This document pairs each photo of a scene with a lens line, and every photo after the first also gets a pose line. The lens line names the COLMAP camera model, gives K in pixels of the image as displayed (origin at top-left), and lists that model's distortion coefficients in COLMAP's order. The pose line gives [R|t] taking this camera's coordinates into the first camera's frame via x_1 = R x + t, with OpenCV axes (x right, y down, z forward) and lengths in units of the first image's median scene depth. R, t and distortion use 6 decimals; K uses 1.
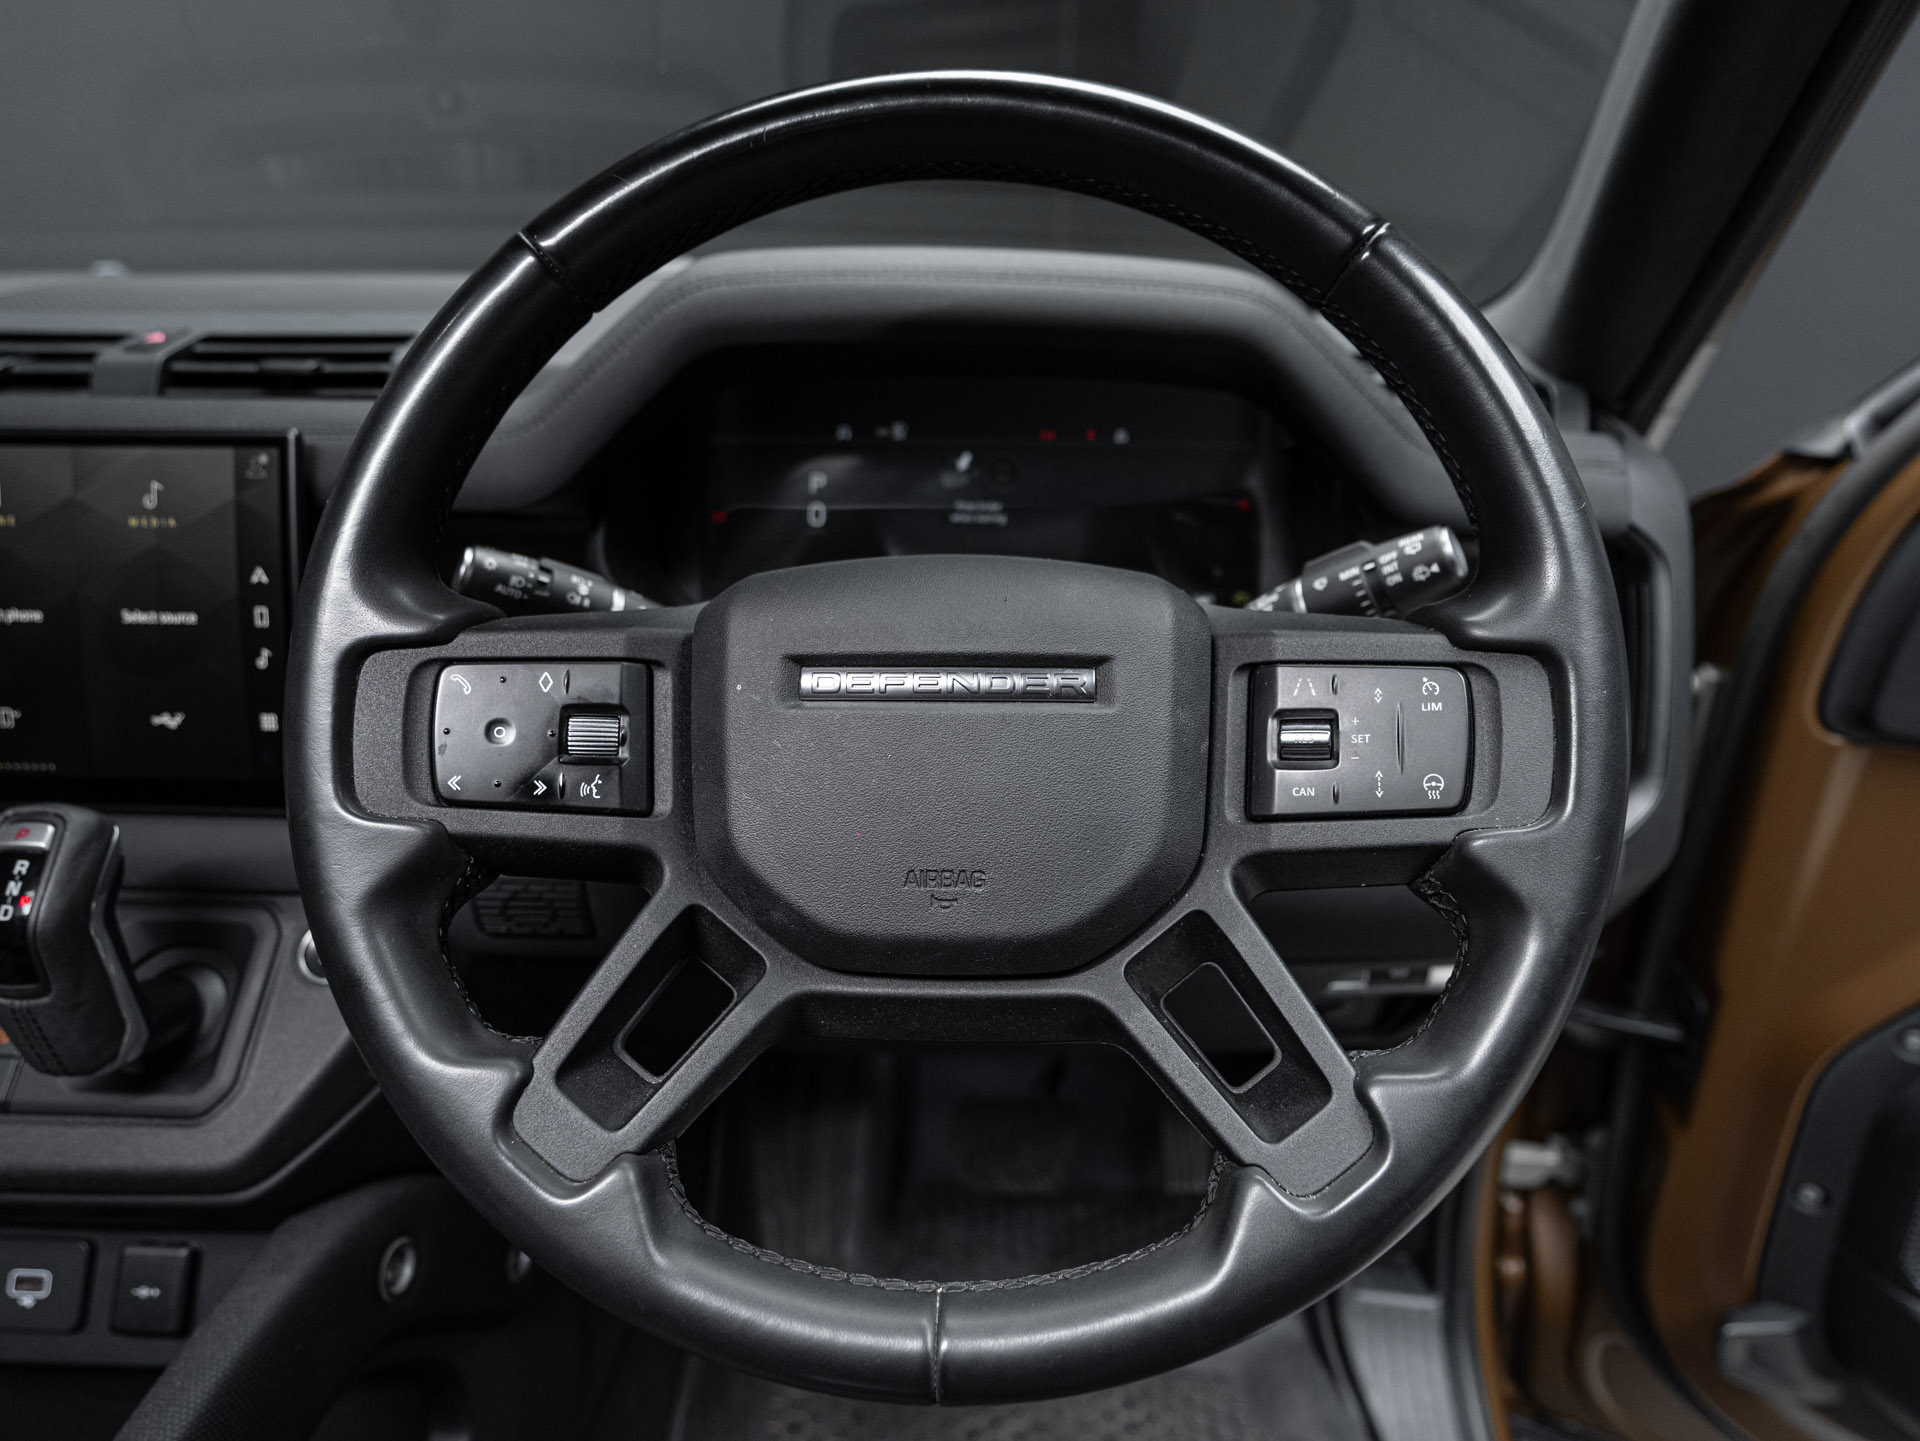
lens RADIAL K [[1192.7, 0, 960.0], [0, 1192.7, 720.5], [0, 0, 1]] dist [-0.055535, 0.042800]
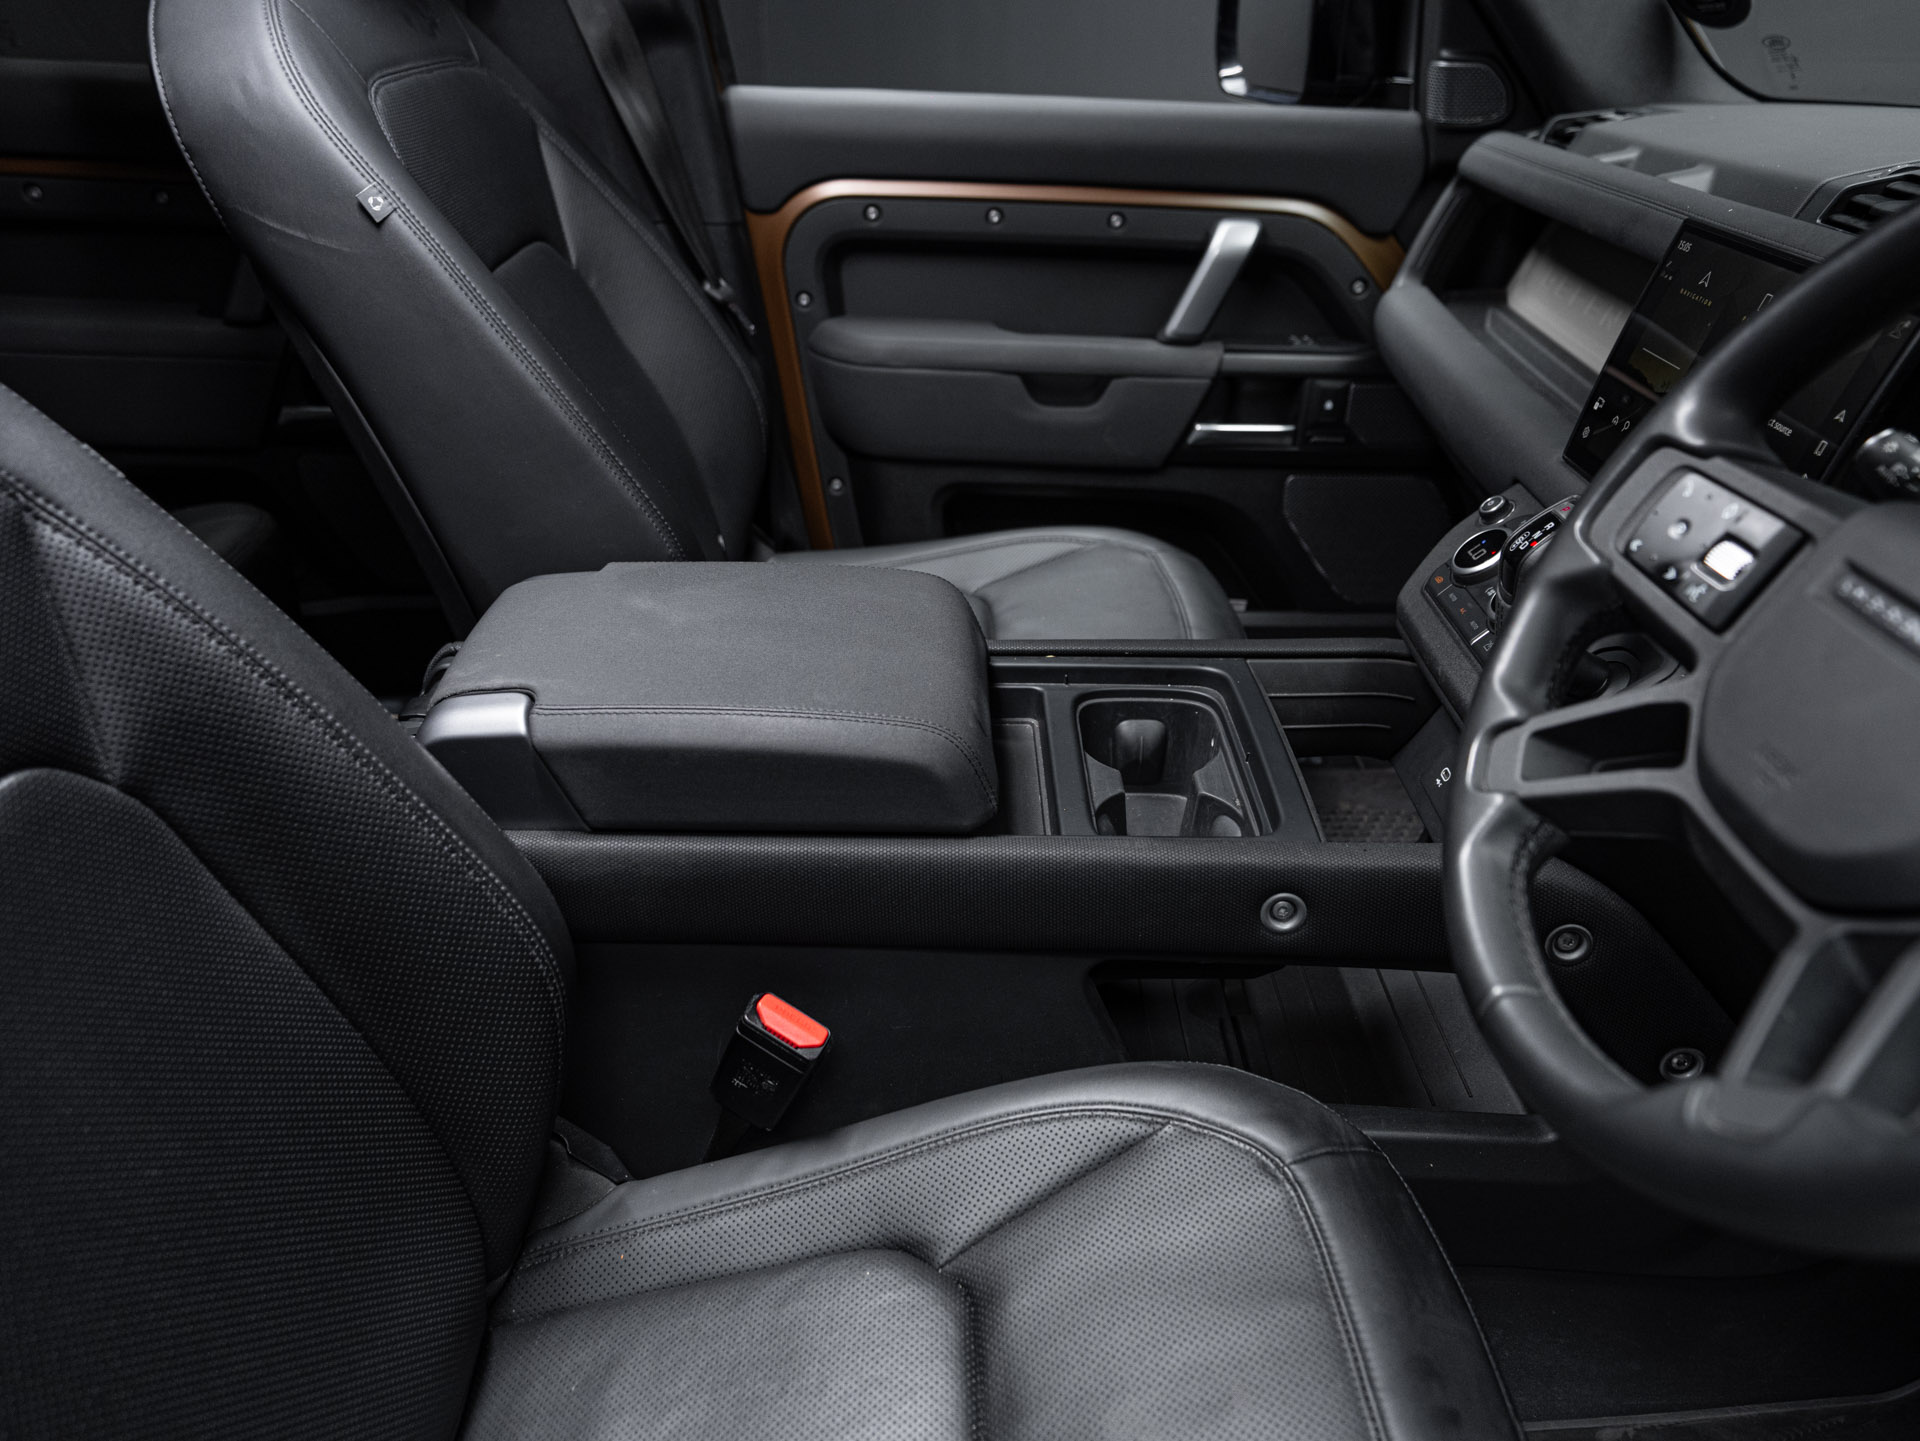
lens RADIAL K [[1464.0, 0, 960.0], [0, 1464.0, 720.5], [0, 0, 1]] dist [-0.029361, 0.072344]
pose [[0.051130, 0.465323, -0.883663, 1.146068], [-0.412071, 0.815819, 0.405754, -0.147381], [0.909716, 0.343385, 0.233459, -0.080918]]
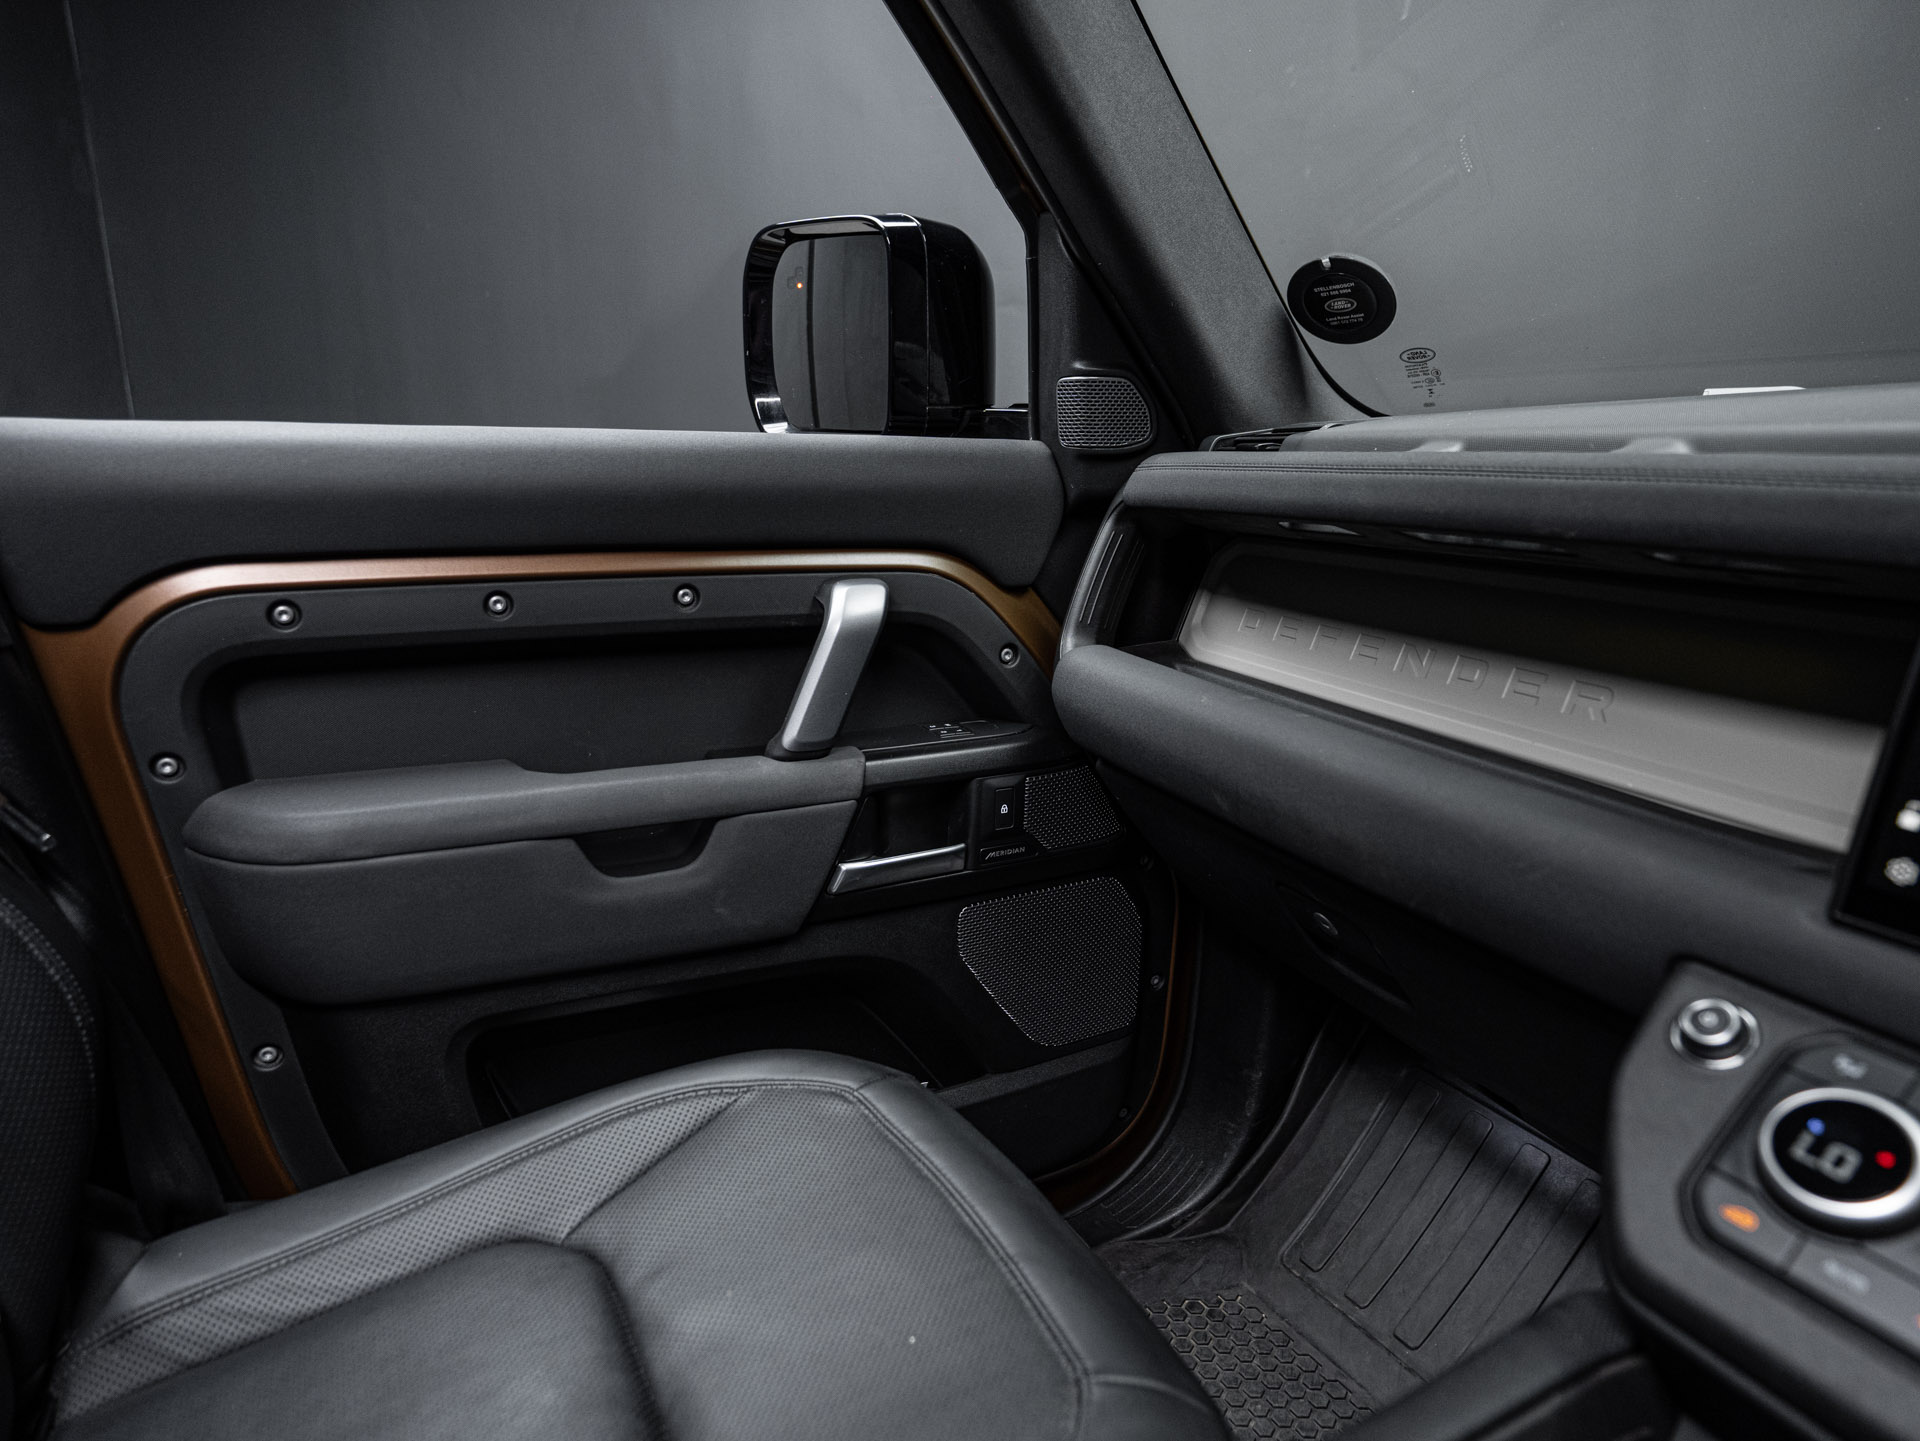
lens RADIAL K [[1192.7, 0, 960.0], [0, 1192.7, 720.5], [0, 0, 1]] dist [-0.055535, 0.042800]
pose [[0.498021, 0.208365, -0.841760, -1.045419], [-0.350997, 0.936068, 0.024045, 0.202270], [0.792954, 0.283480, 0.539317, 0.059325]]
